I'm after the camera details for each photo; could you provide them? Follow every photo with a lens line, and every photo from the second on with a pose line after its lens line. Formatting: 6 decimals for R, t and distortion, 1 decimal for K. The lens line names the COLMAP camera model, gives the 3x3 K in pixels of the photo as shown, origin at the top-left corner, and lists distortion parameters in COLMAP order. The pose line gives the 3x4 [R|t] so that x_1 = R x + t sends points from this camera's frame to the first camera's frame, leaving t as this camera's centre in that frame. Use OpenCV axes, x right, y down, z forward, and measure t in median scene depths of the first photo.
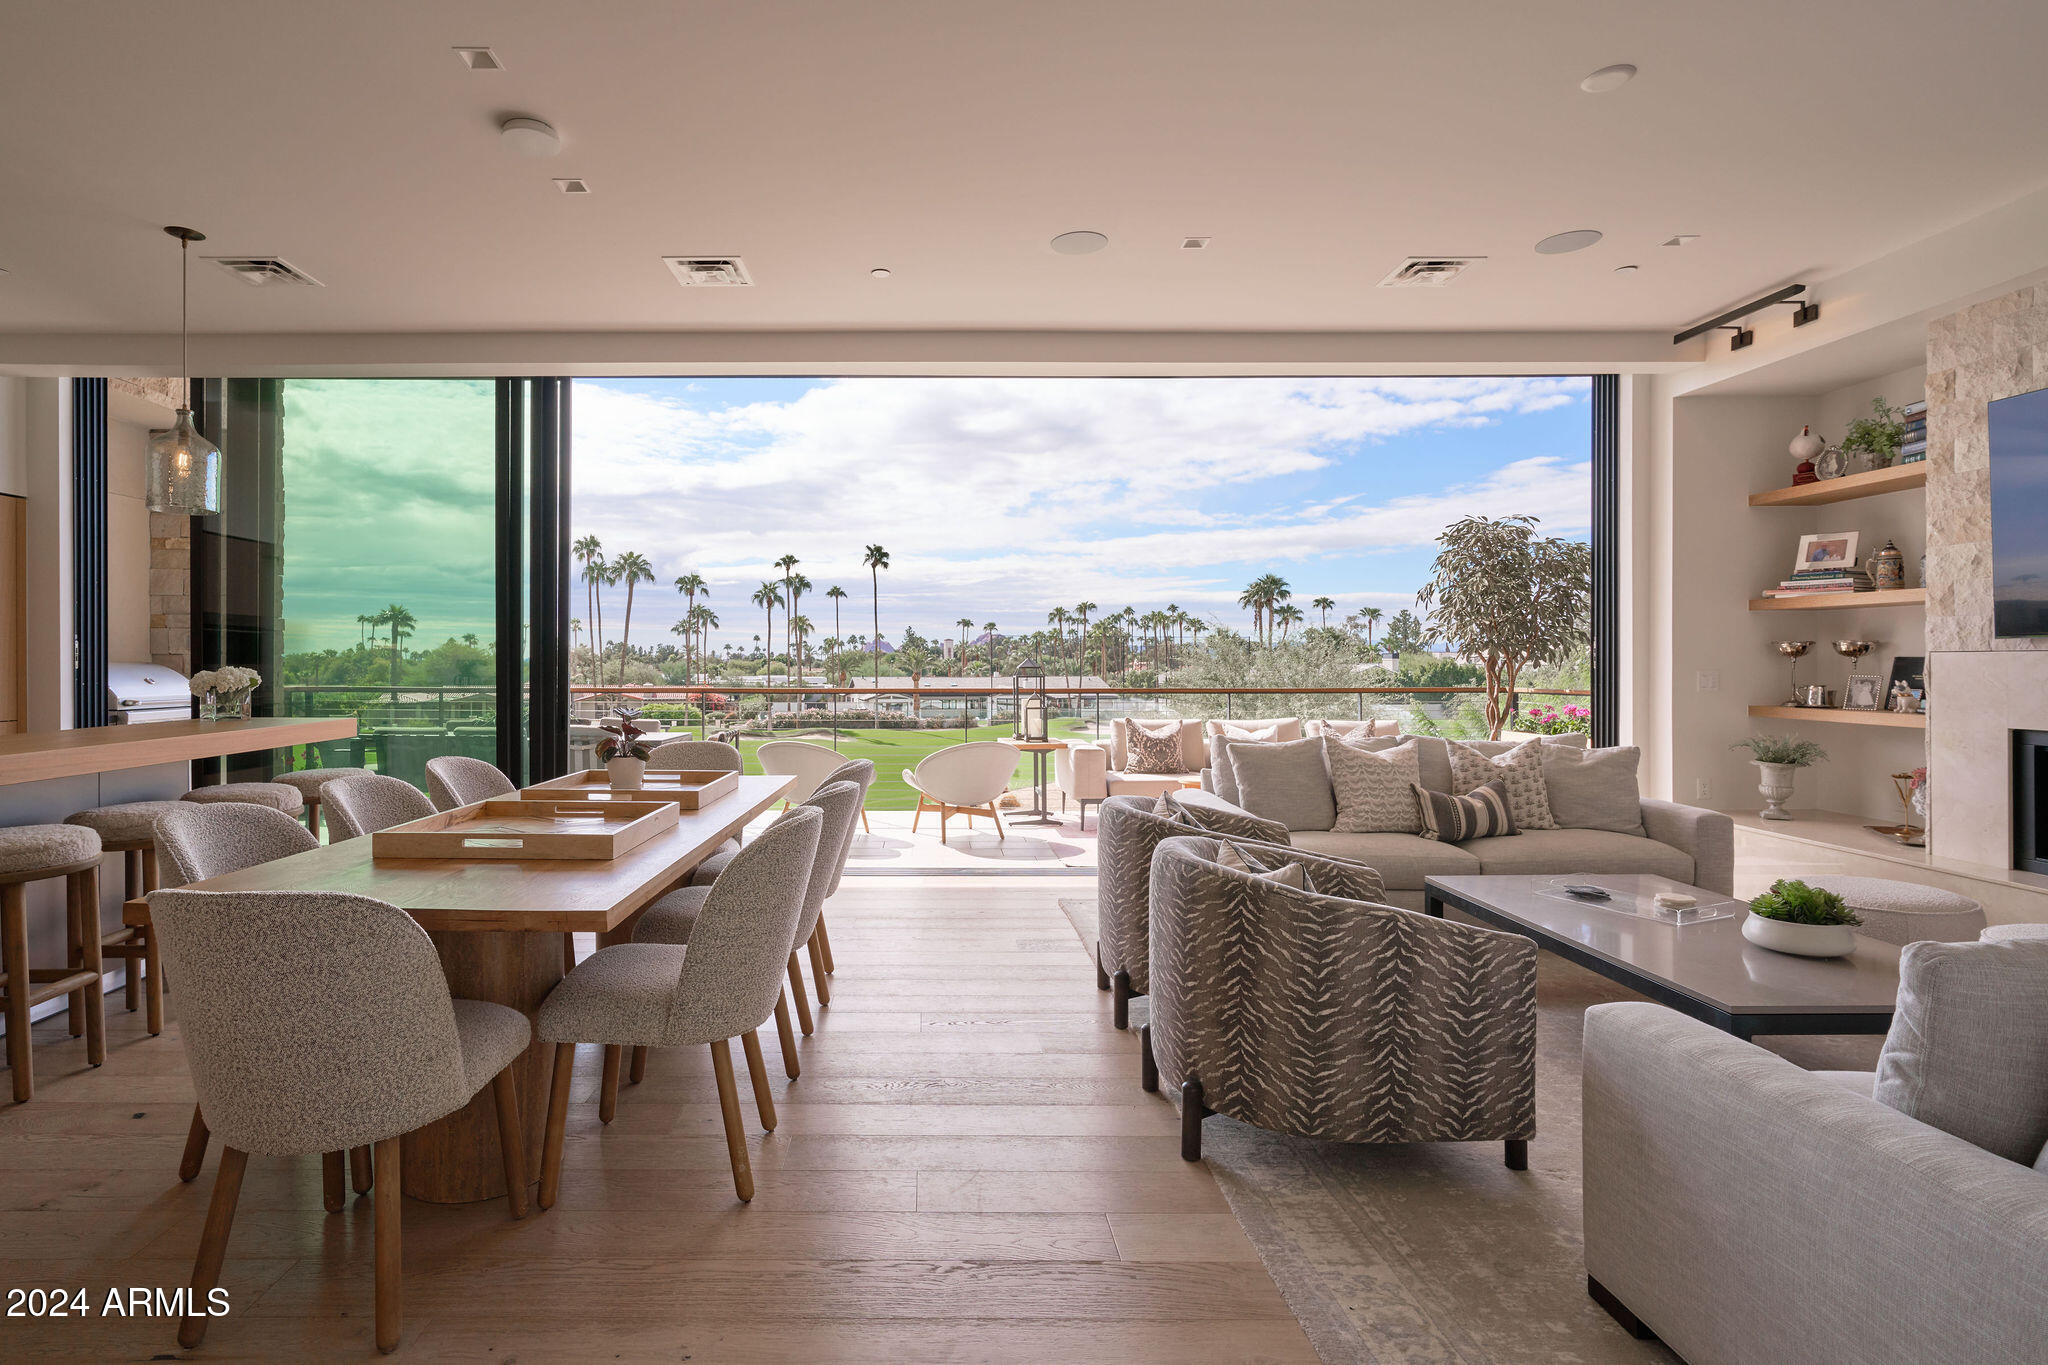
lens RADIAL K [[1010.1, 0, 929.8], [0, 1010.1, 664.5], [0, 0, 1]] dist [-0.002609, -0.000422]
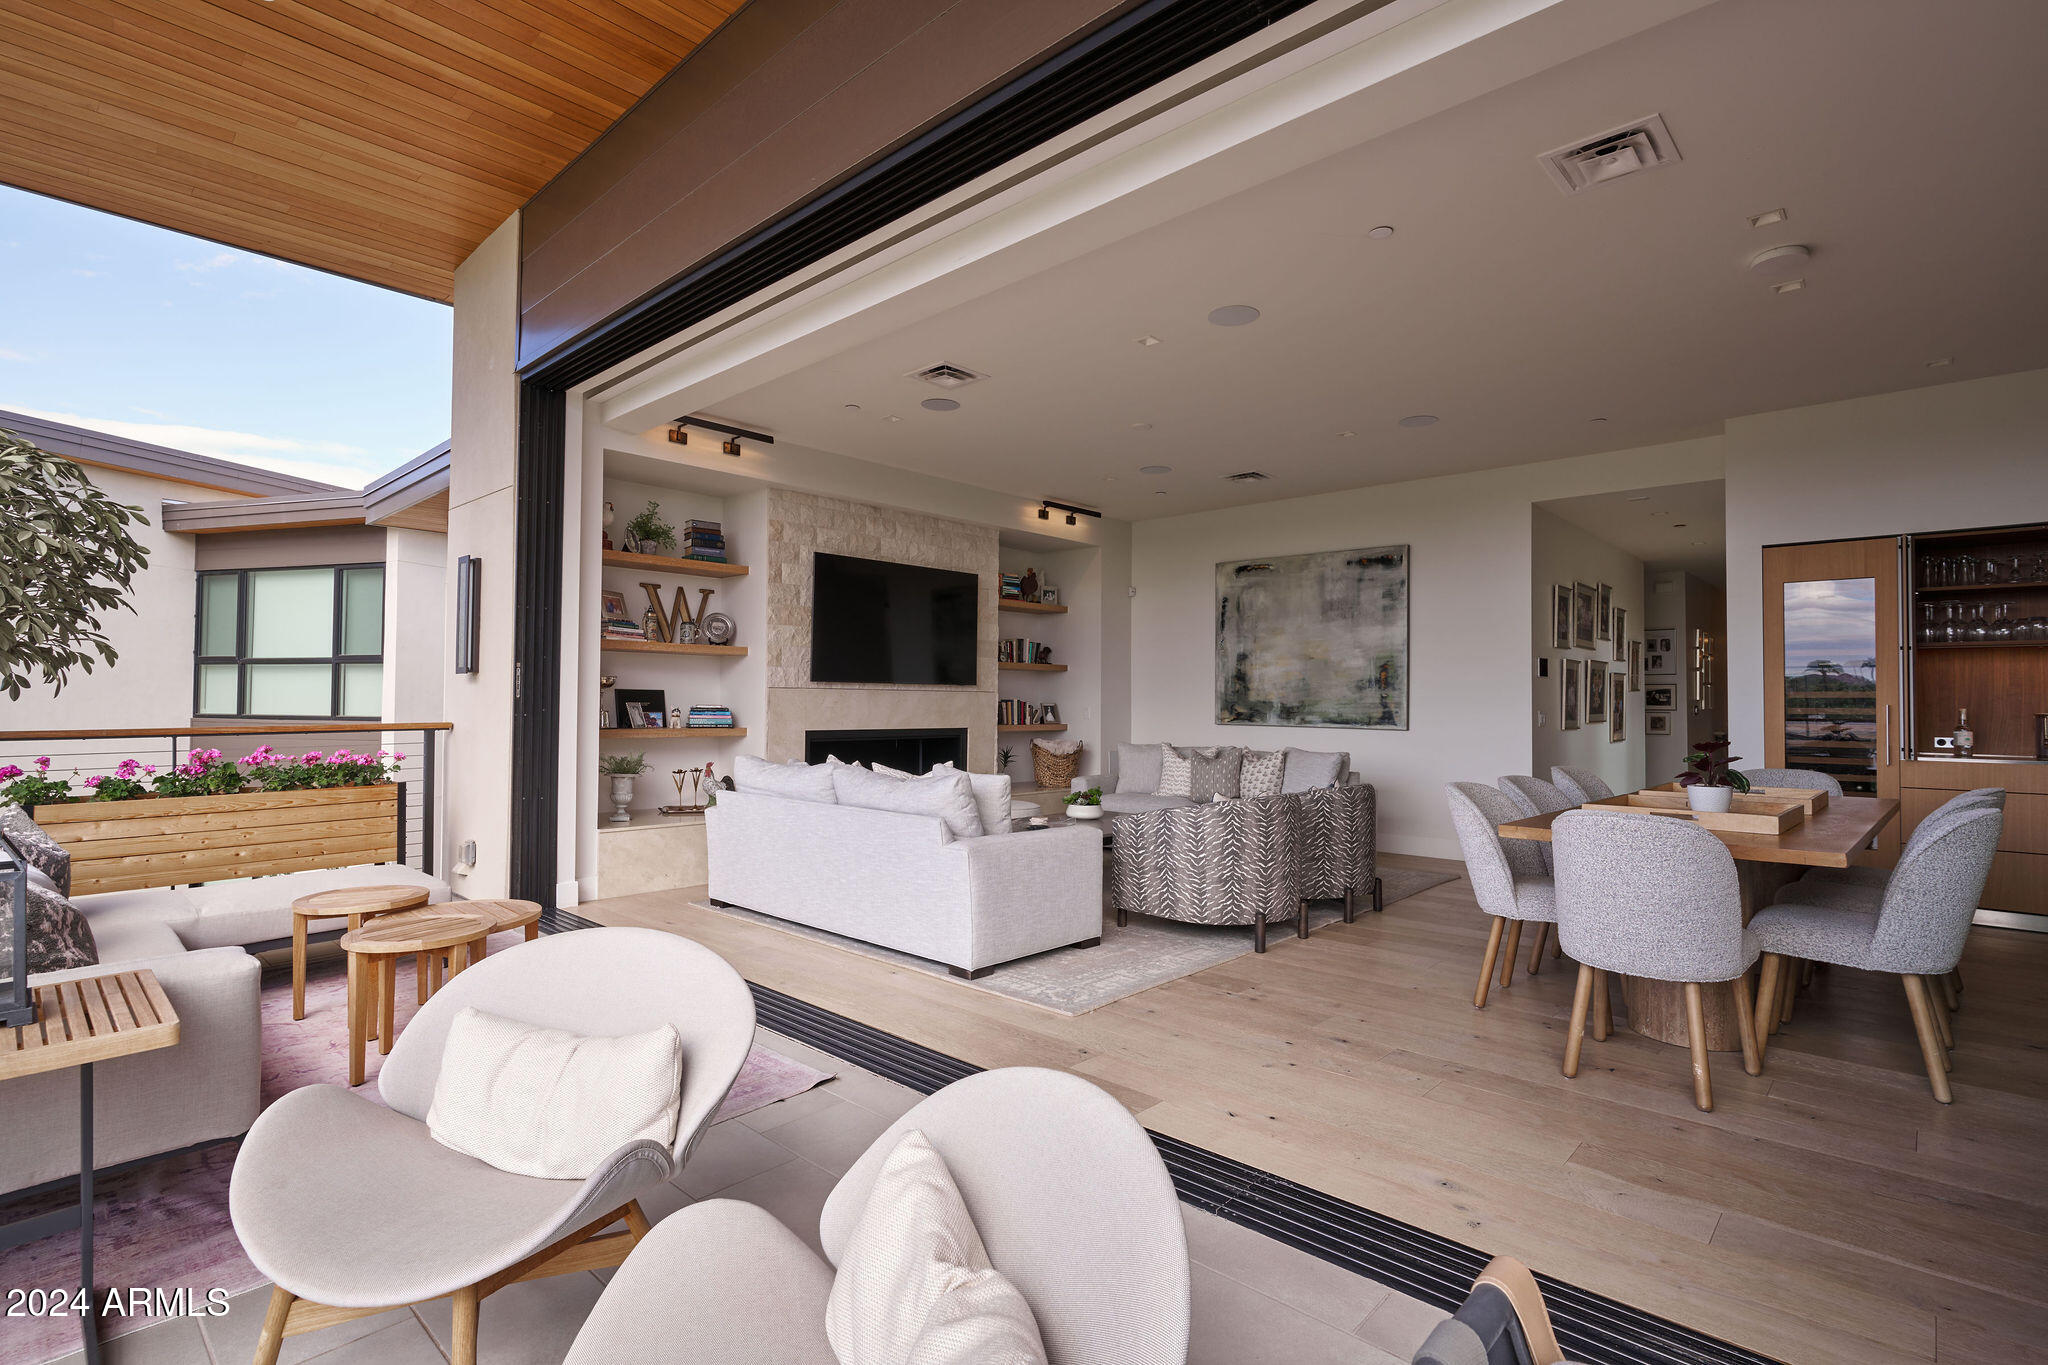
lens RADIAL K [[974.1, 0, 1024.0], [0, 974.1, 682.5], [0, 0, 1]] dist [-0.003001, 0.000060]
pose [[-0.725849, 0.009911, 0.687782, -0.335653], [-0.003949, 0.999820, -0.018575, 0.005918], [-0.687842, -0.016199, -0.725679, 1.557498]]
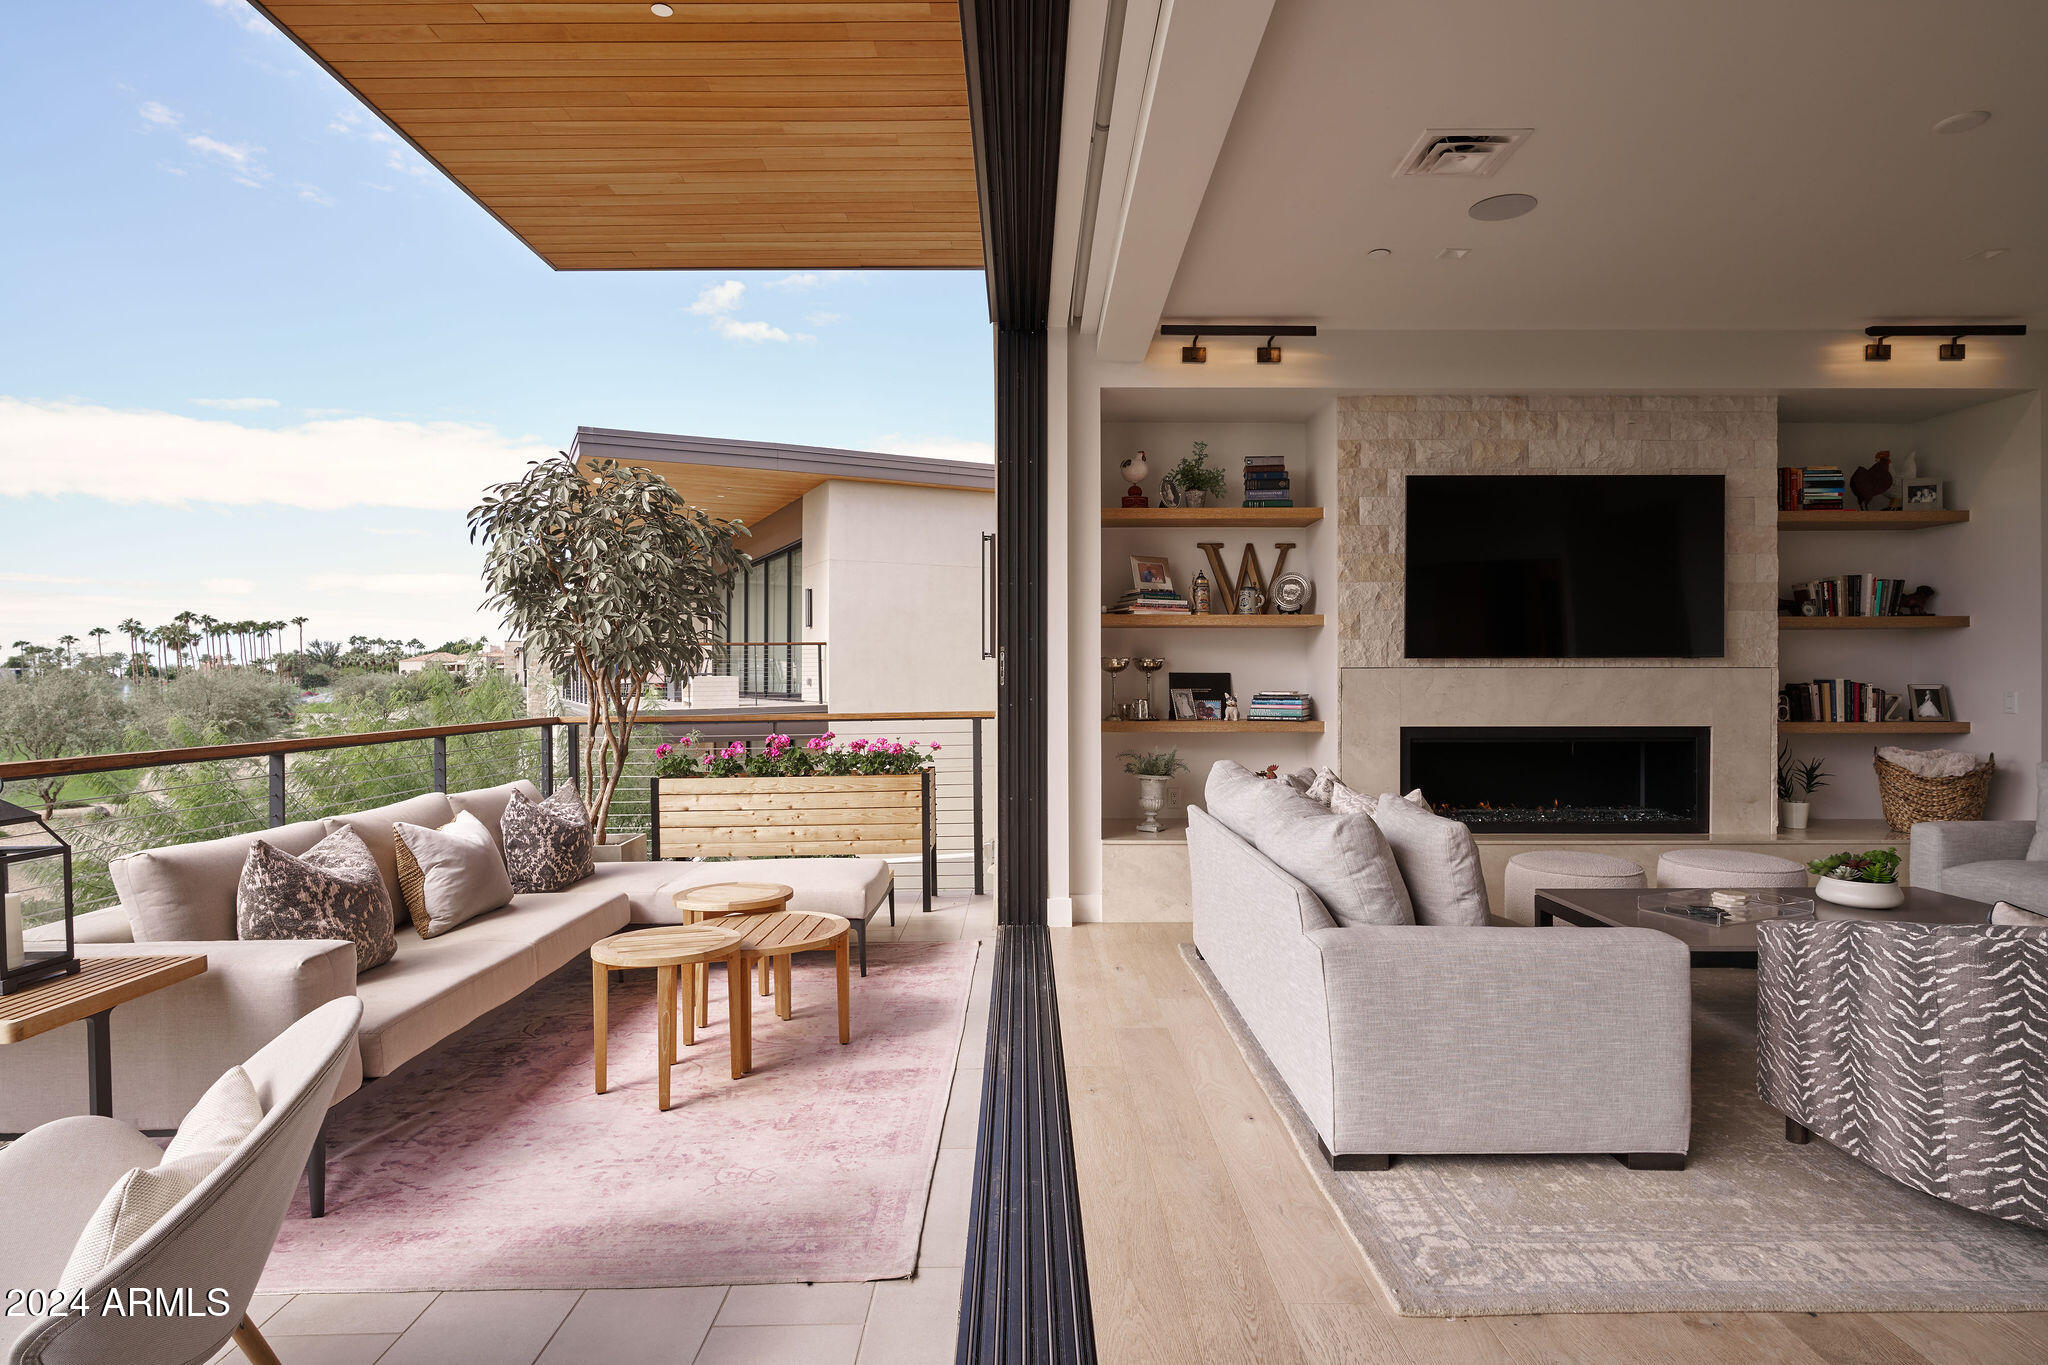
lens RADIAL K [[1097.4, 0, 1029.7], [0, 1097.4, 682.0], [0, 0, 1]] dist [-0.004772, 0.004207]
pose [[-0.001172, -0.002098, 0.999997, -0.276808], [0.005735, 0.999981, 0.002105, -0.000465], [-0.999983, 0.005737, -0.001160, 1.149330]]
